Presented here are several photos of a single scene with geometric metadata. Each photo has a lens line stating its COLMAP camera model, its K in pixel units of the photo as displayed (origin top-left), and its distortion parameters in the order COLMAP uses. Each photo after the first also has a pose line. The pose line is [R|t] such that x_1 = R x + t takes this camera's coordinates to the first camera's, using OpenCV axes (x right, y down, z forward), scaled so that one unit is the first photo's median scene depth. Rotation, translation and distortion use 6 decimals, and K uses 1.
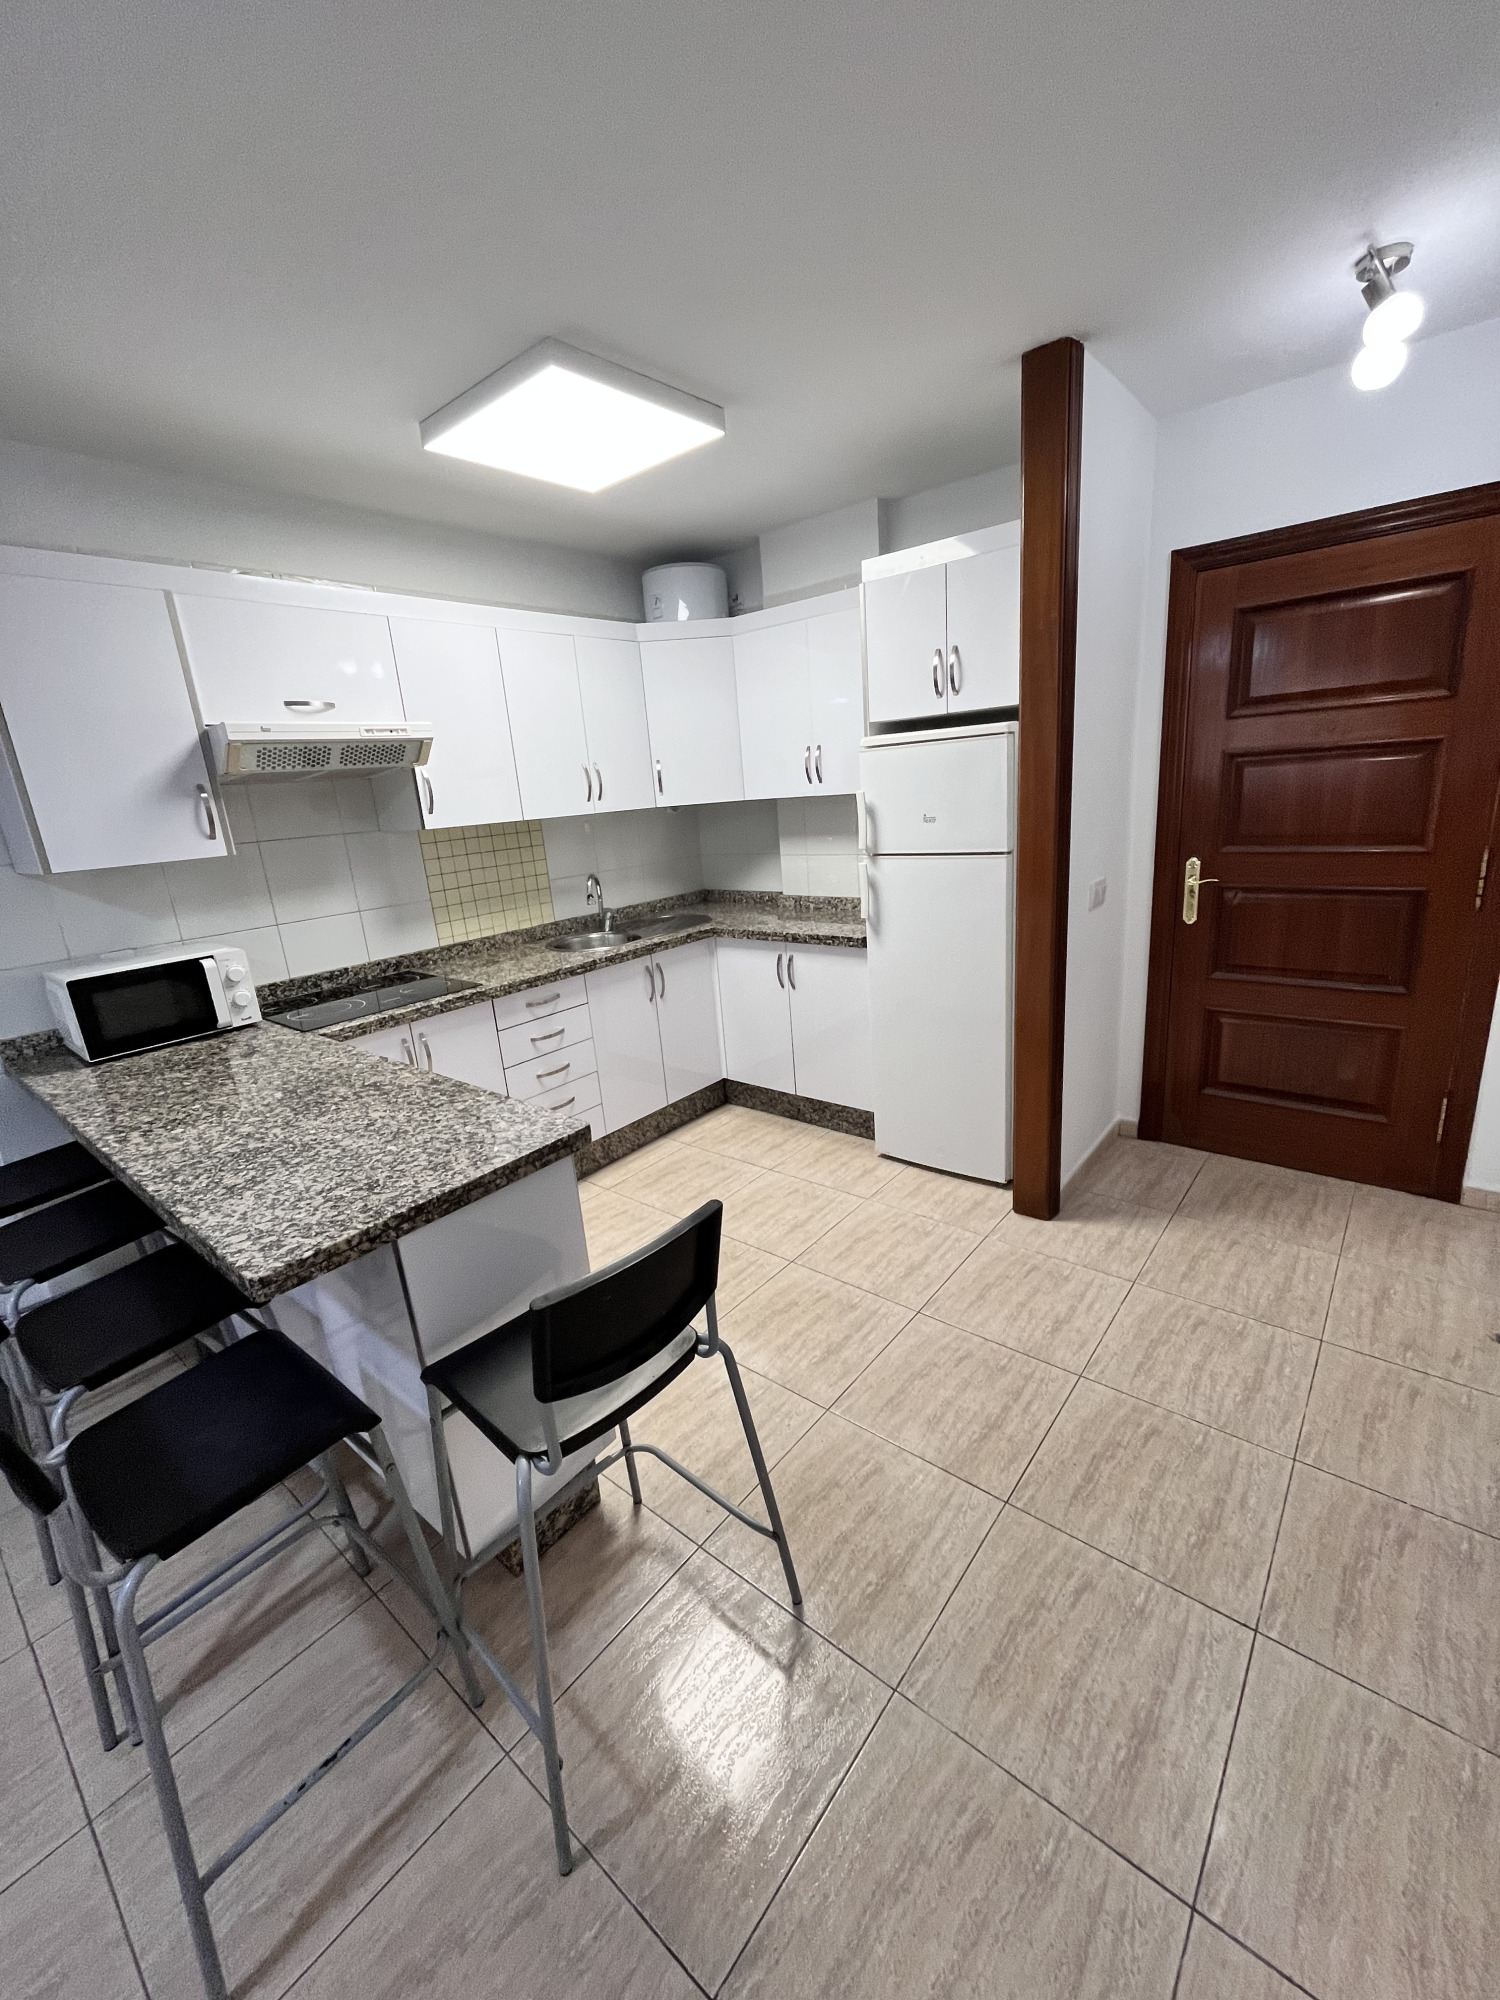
lens RADIAL K [[808.3, 0, 751.7], [0, 808.3, 998.6], [0, 0, 1]] dist [-0.002399, 0.000177]
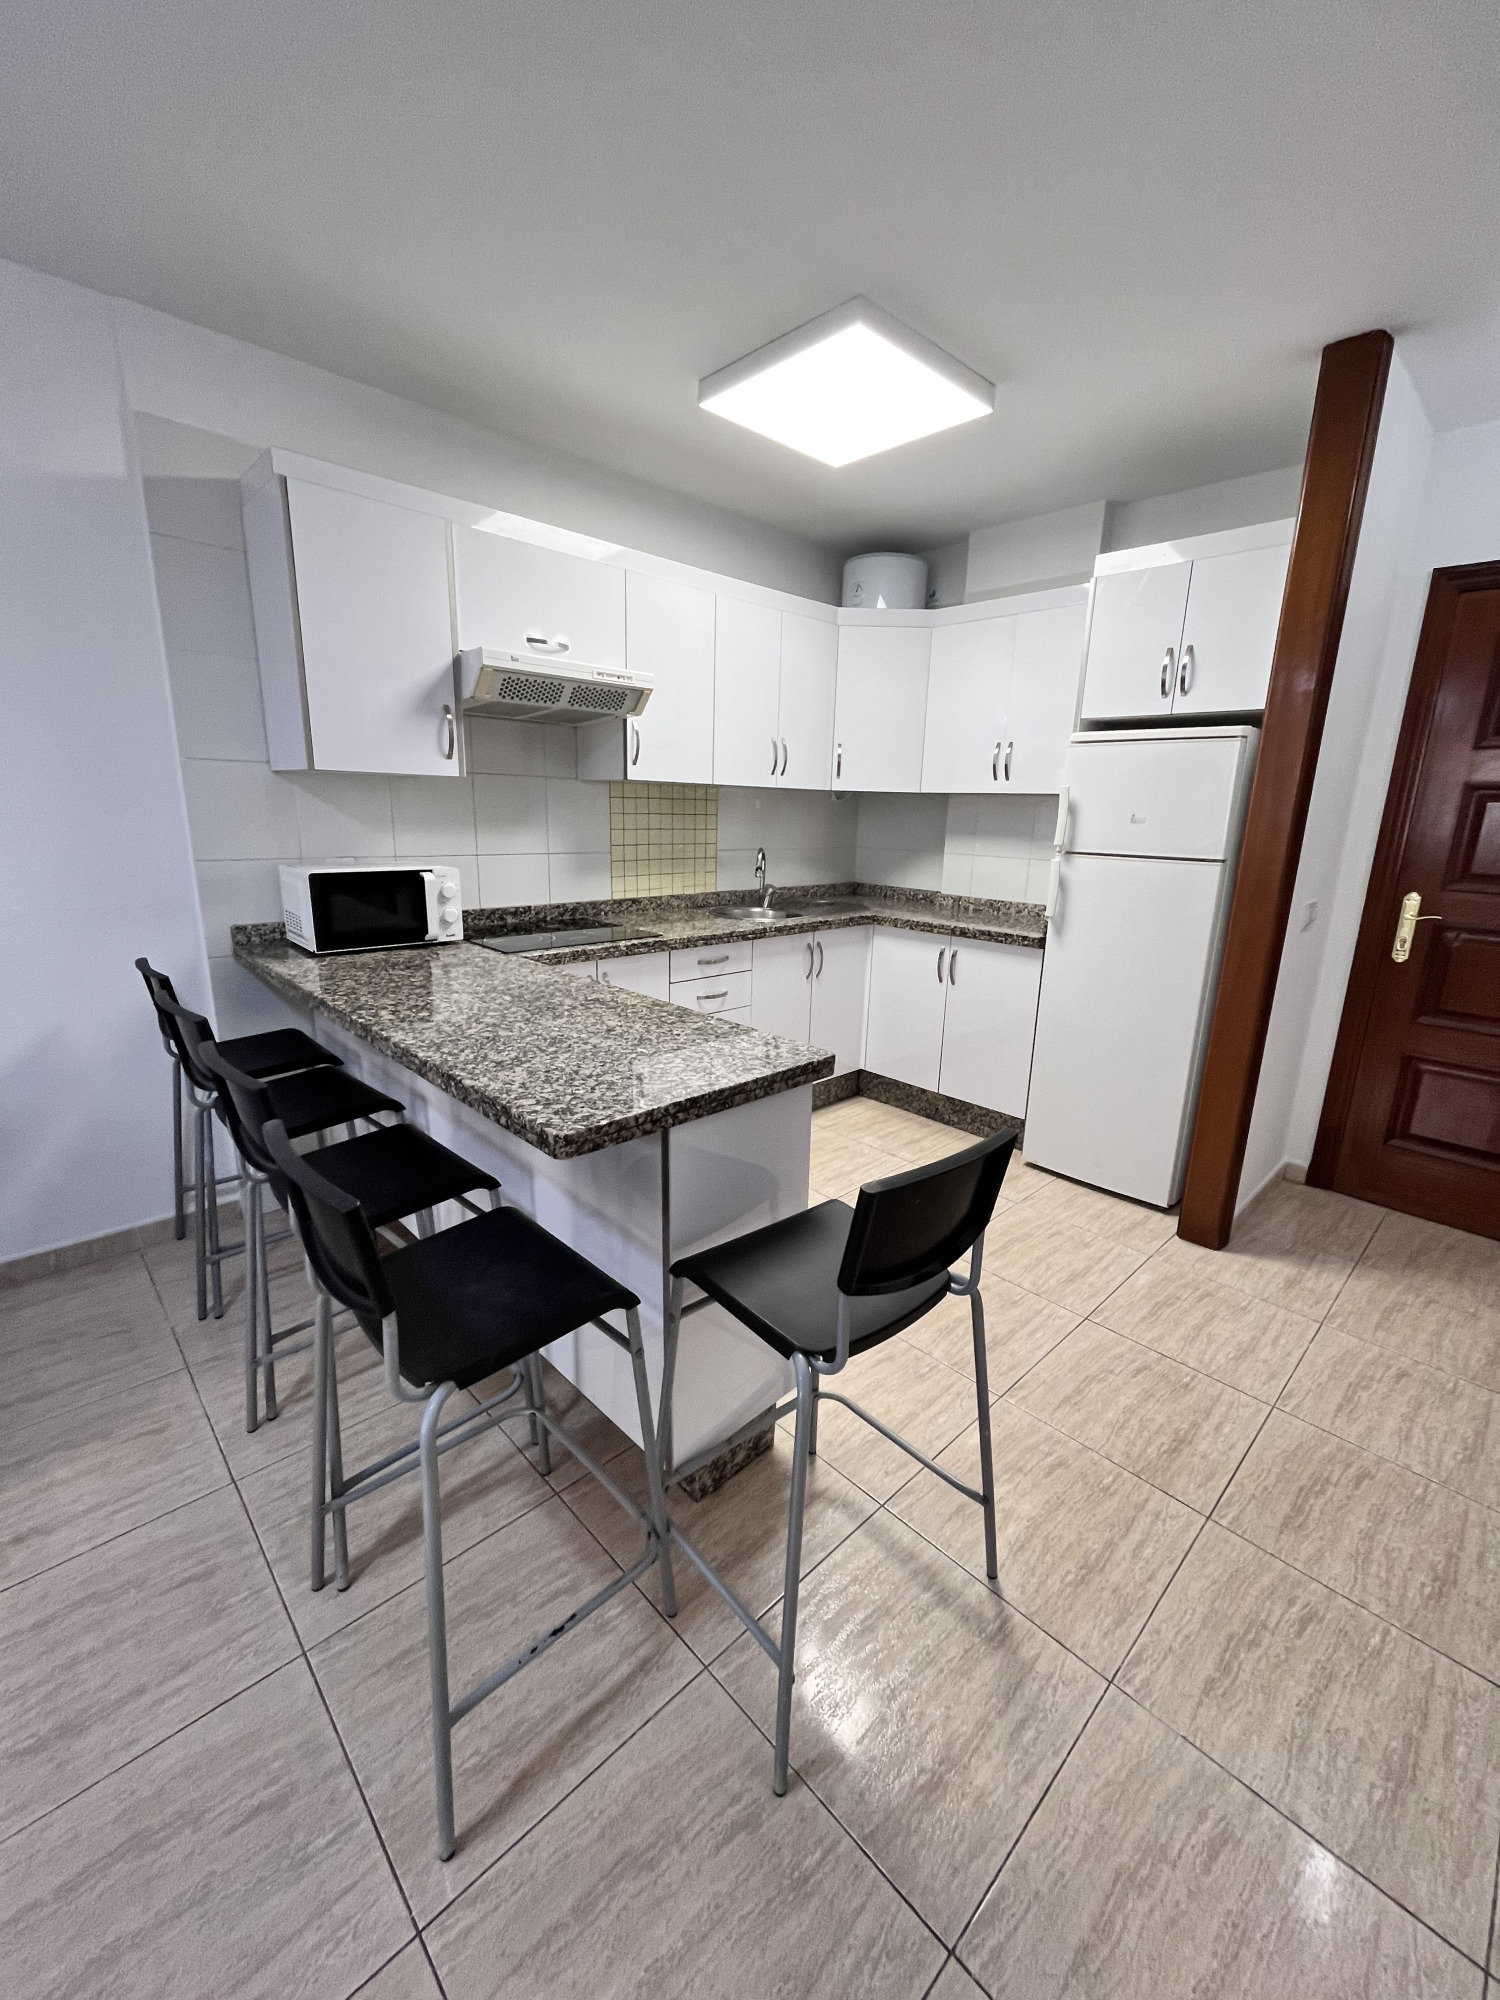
lens RADIAL K [[808.3, 0, 743.3], [0, 808.3, 998.5], [0, 0, 1]] dist [-0.002399, 0.000177]
pose [[0.988595, 0.124236, -0.085121, -0.174233], [-0.126619, 0.991681, -0.023174, 0.092082], [0.081534, 0.033688, 0.996101, -0.000834]]
